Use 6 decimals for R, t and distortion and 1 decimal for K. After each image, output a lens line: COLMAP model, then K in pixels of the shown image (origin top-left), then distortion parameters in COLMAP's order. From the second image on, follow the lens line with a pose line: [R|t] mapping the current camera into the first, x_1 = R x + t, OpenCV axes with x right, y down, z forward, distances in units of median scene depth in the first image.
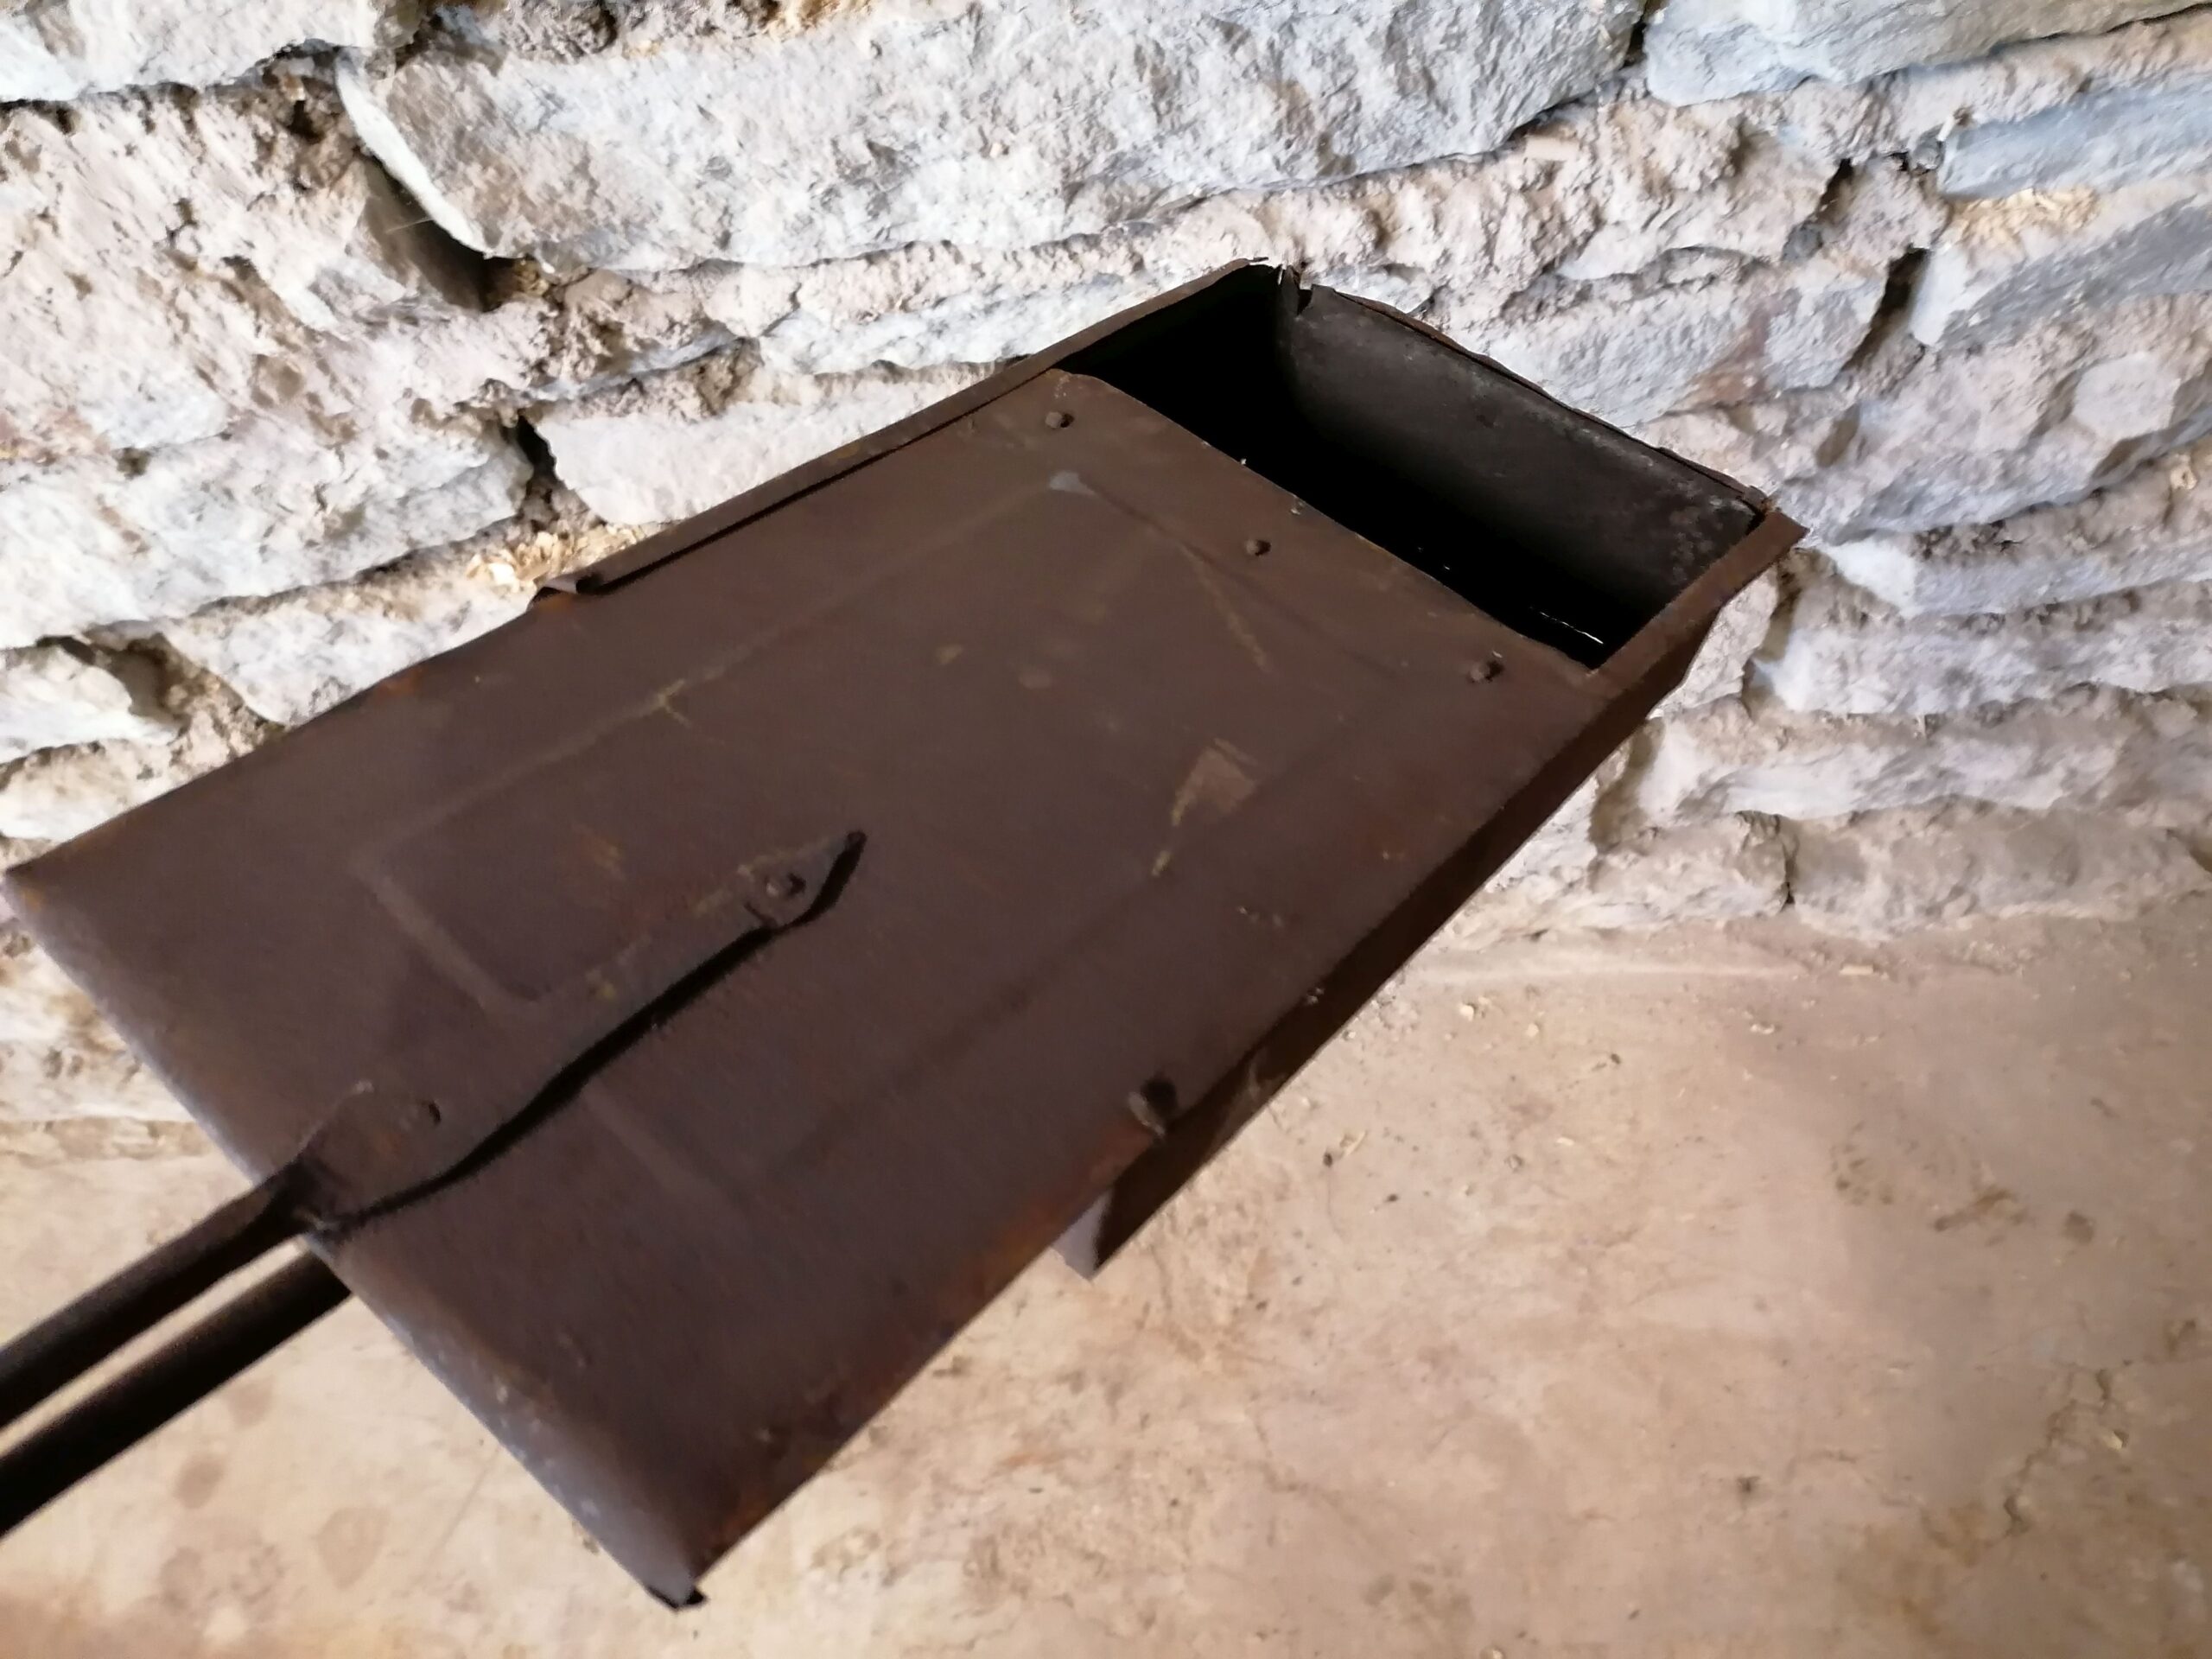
lens RADIAL K [[1663.8, 0, 1115.9], [0, 1663.8, 839.4], [0, 0, 1]] dist [0.031893, -0.016668]
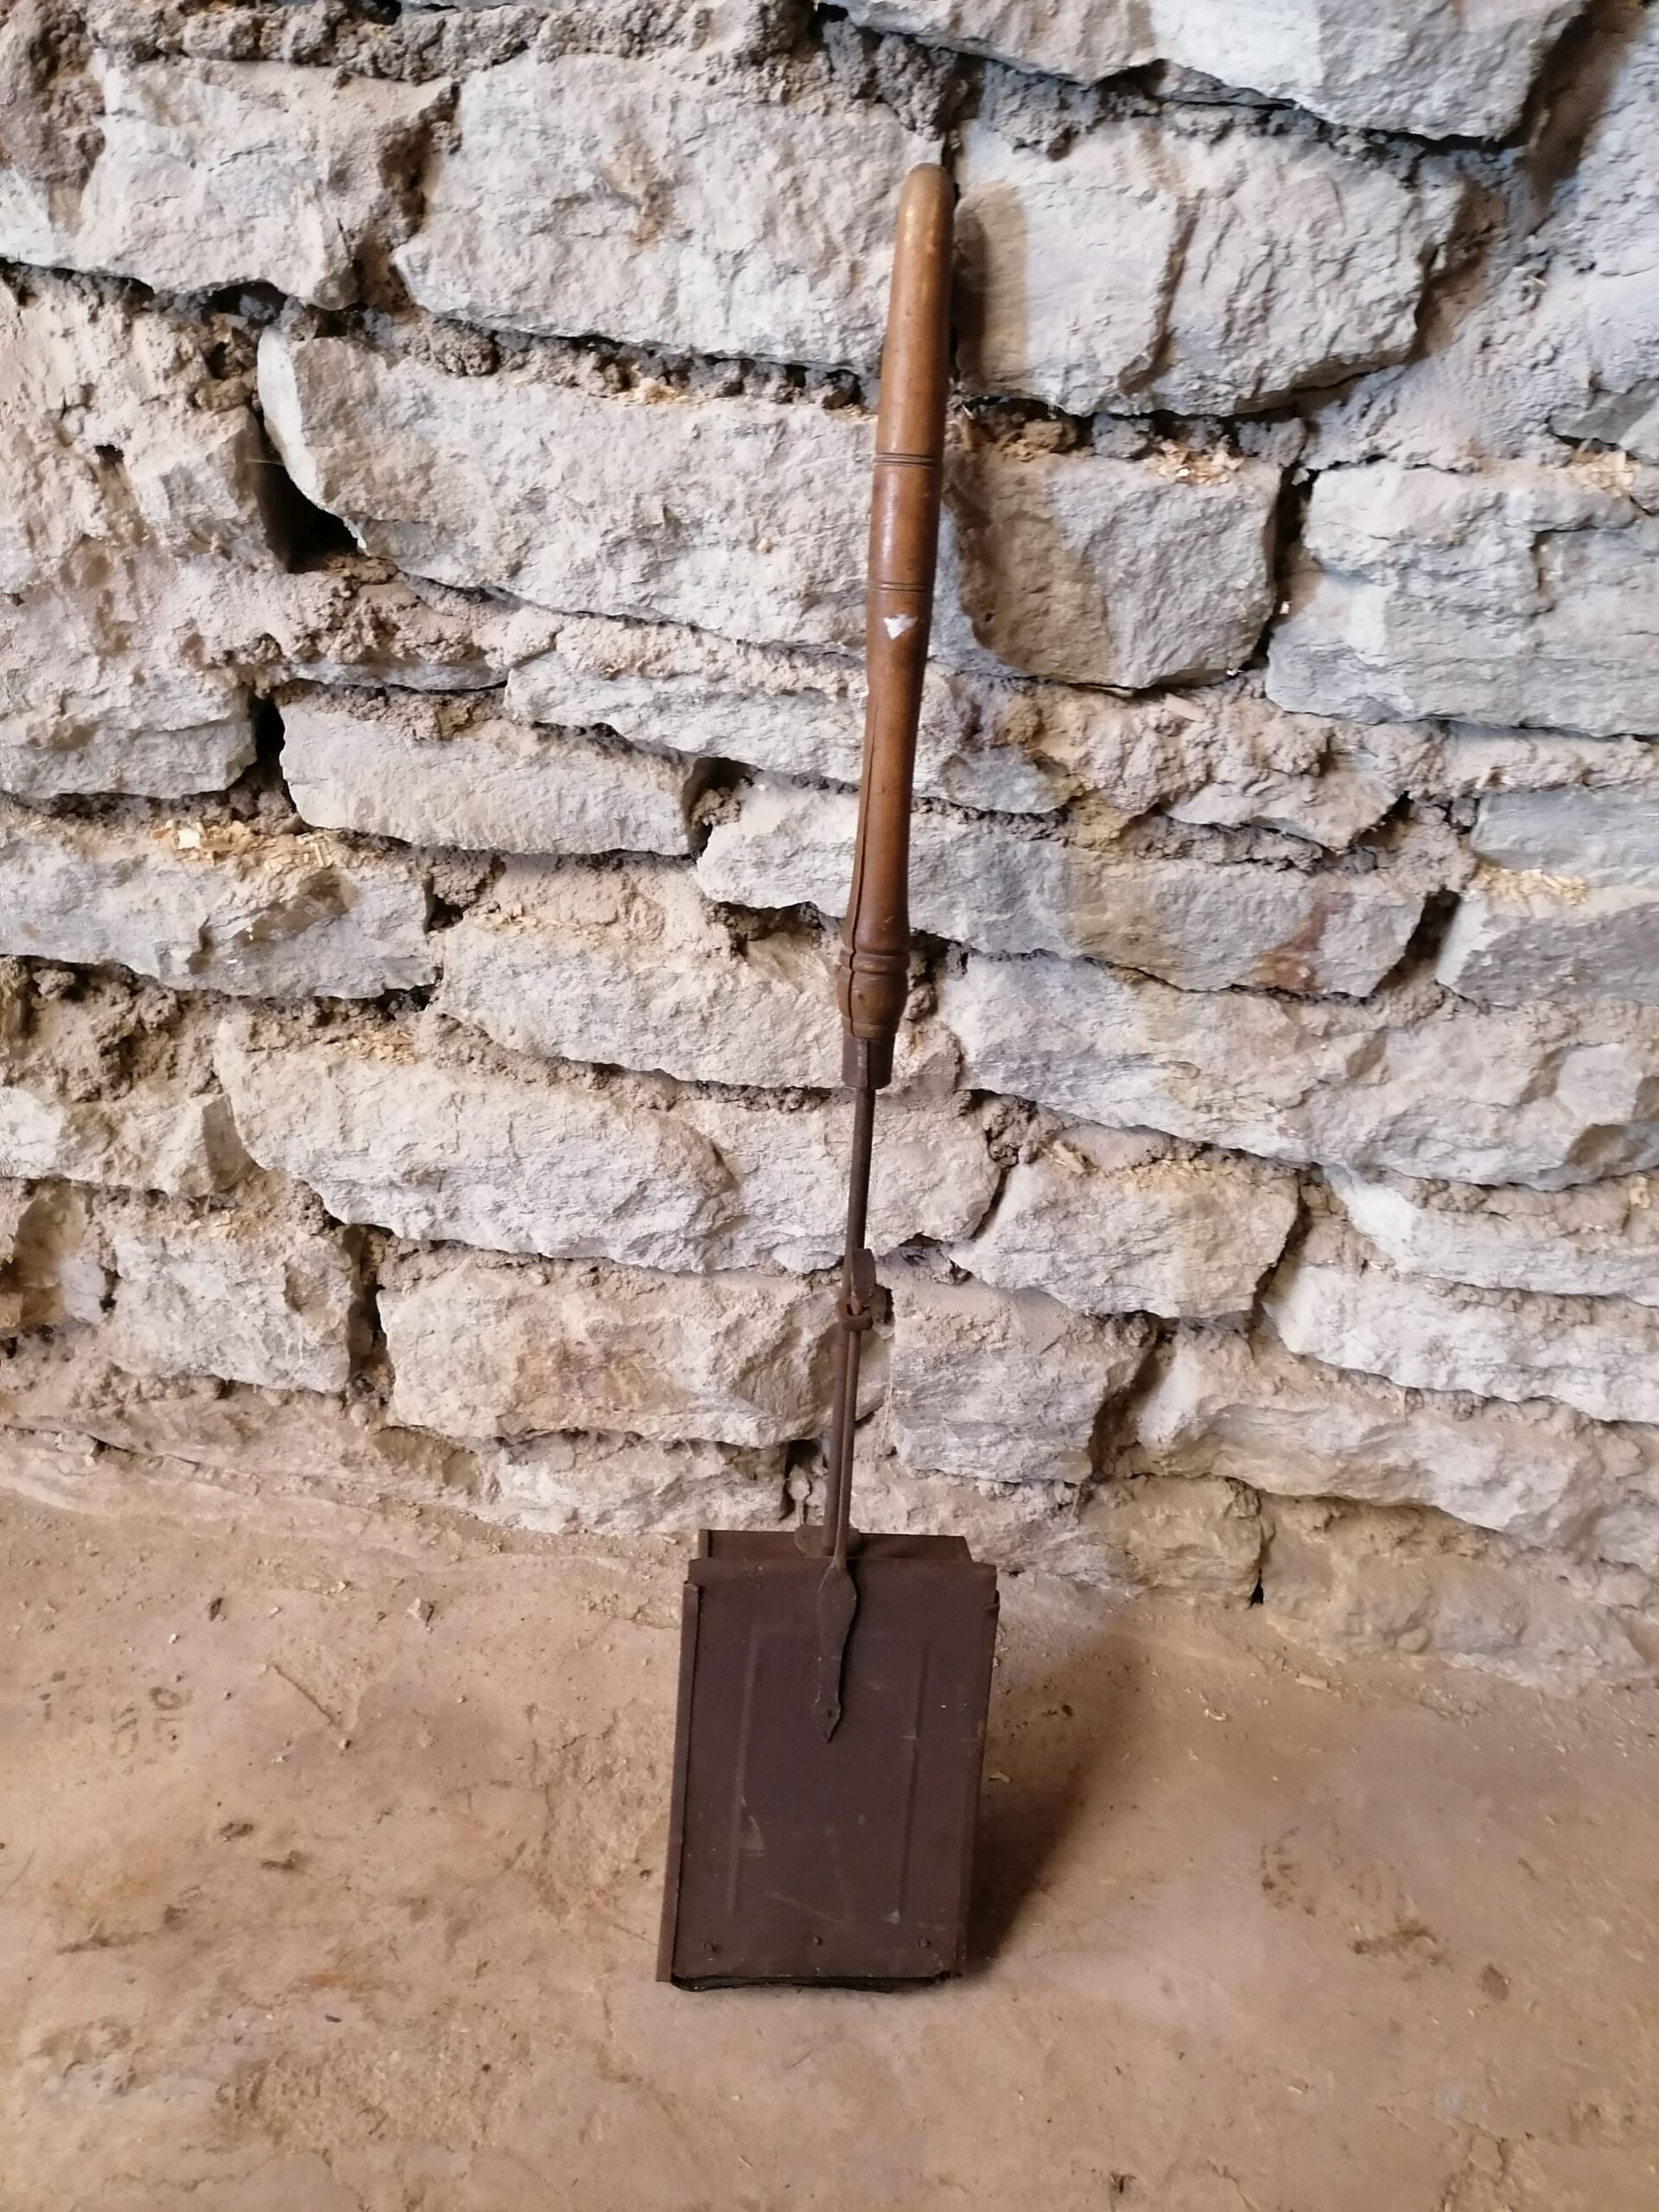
lens RADIAL K [[1663.8, 0, 838.9], [0, 1663.8, 1128.5], [0, 0, 1]] dist [0.031893, -0.016668]
pose [[0.956339, 0.287021, 0.055095, 0.032939], [-0.245828, 0.891934, -0.379502, 0.367518], [-0.158066, 0.349388, 0.923549, 0.003985]]
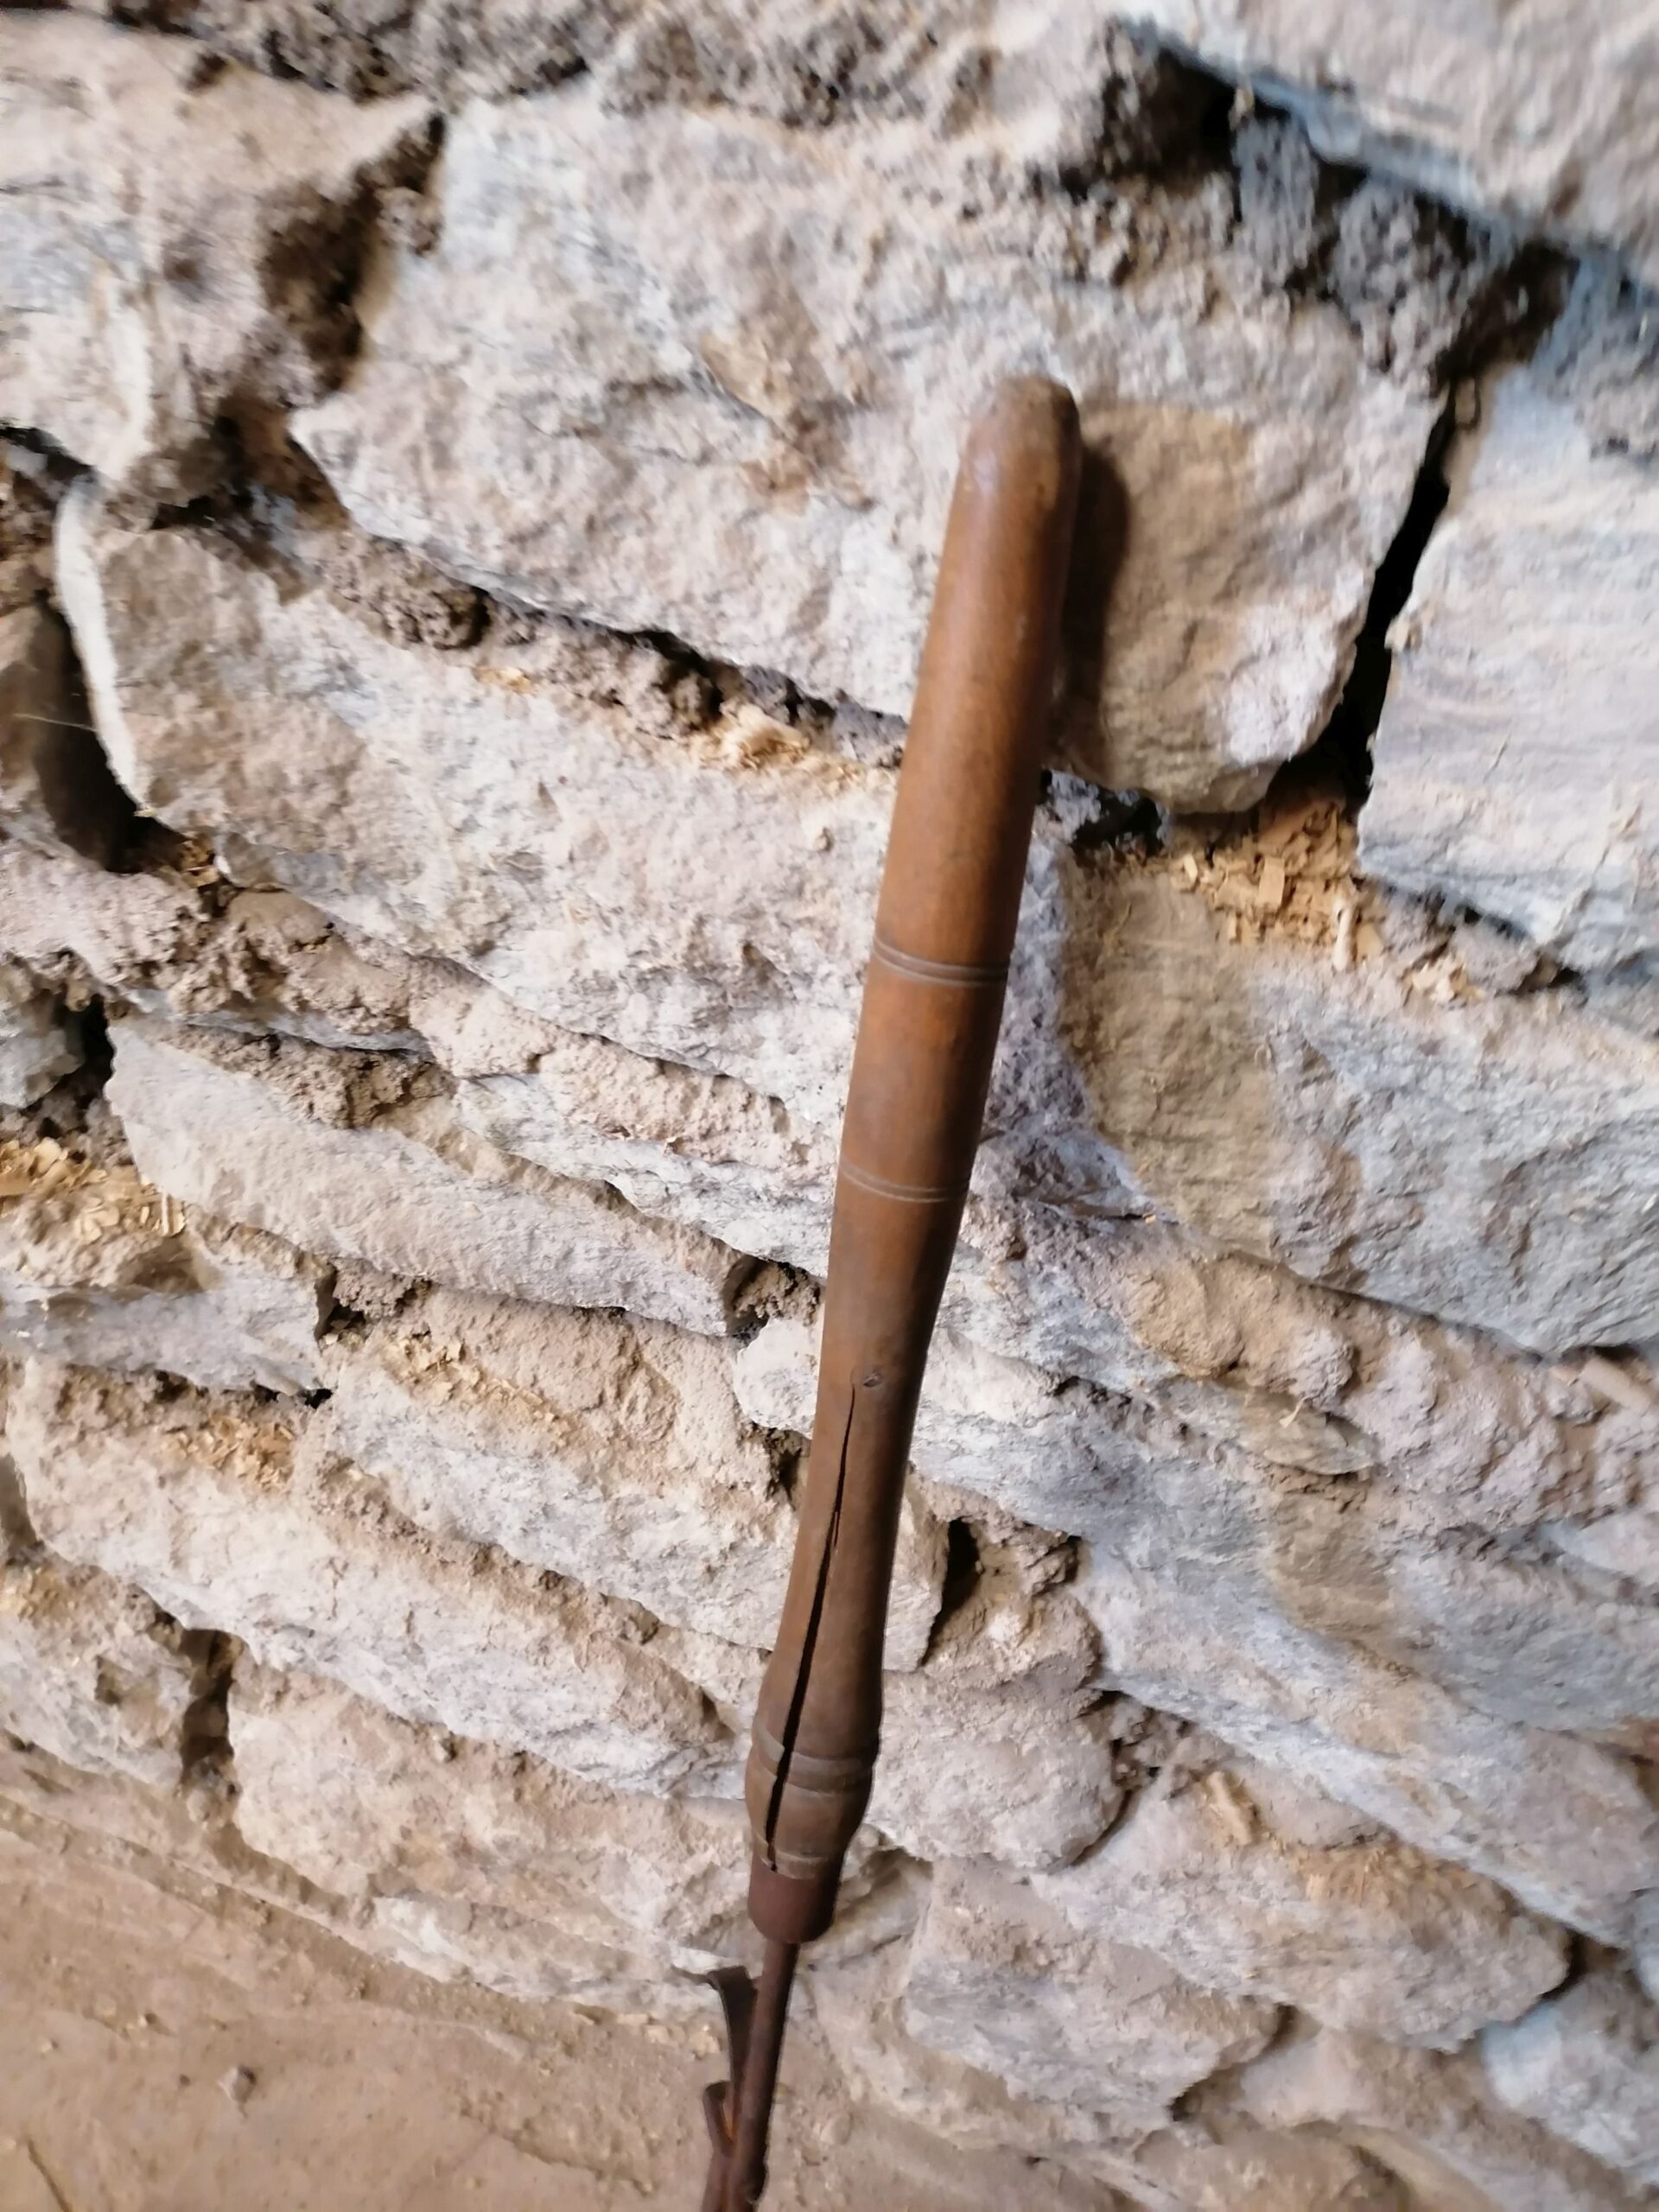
lens RADIAL K [[1663.8, 0, 842.5], [0, 1663.8, 1120.9], [0, 0, 1]] dist [0.031893, -0.016668]
pose [[0.892589, 0.449317, 0.037390, -0.092801], [-0.424027, 0.864744, -0.269108, -0.168624], [-0.153248, 0.224349, 0.962384, 0.326566]]
